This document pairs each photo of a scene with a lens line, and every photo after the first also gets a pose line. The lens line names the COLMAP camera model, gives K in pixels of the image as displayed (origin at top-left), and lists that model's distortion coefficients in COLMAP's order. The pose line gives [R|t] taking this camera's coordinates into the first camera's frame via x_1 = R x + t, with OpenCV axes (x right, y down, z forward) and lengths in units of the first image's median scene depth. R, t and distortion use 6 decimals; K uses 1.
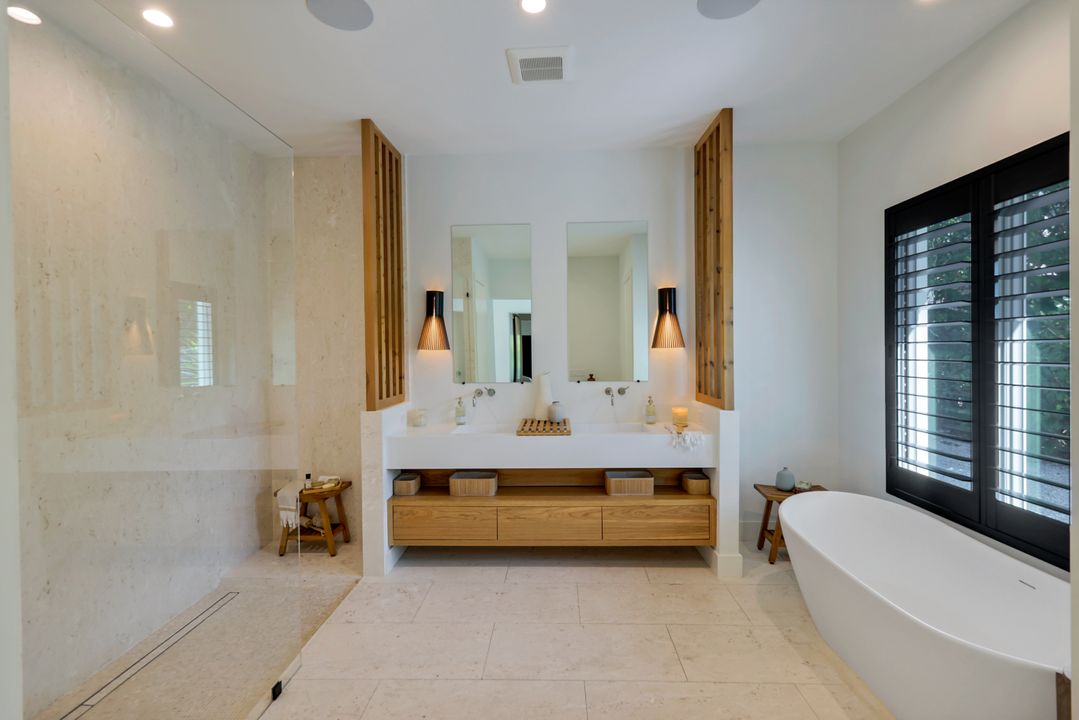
lens RADIAL K [[524.9, 0, 541.2], [0, 524.9, 354.7], [0, 0, 1]] dist [-0.003413, -0.001123]
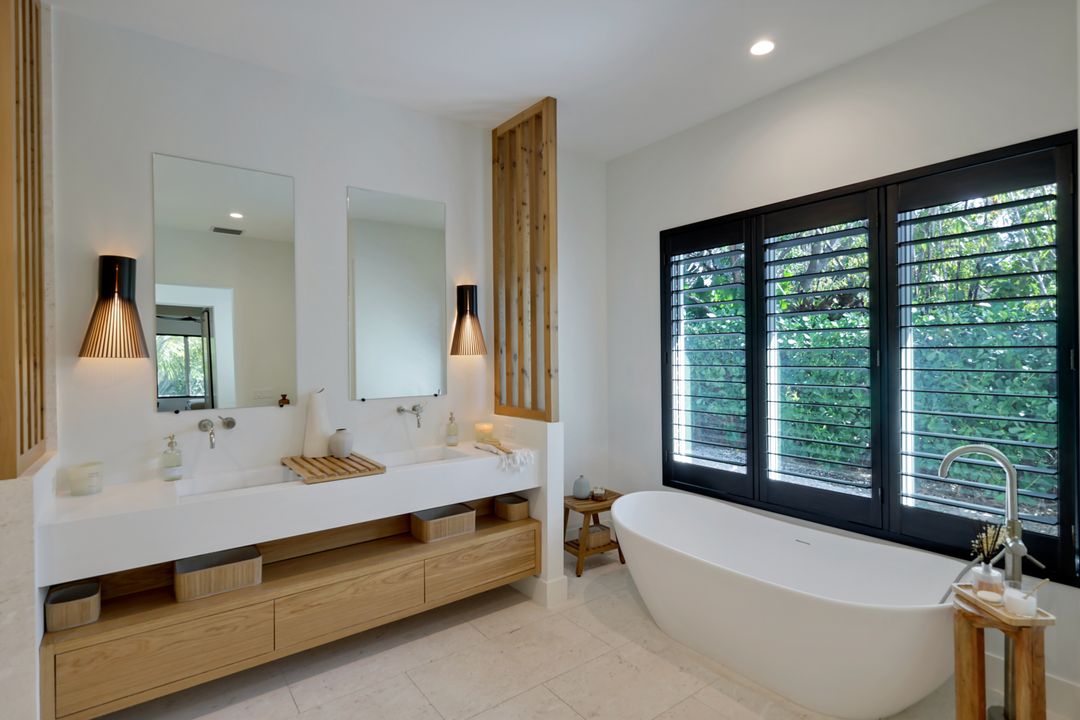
lens RADIAL K [[546.9, 0, 571.0], [0, 546.9, 351.8], [0, 0, 1]] dist [-0.004895, -0.000047]
pose [[0.758105, 0.004678, 0.652116, -0.245235], [0.007008, 0.999858, -0.015319, -0.003511], [-0.652095, 0.016183, 0.757964, 0.242730]]
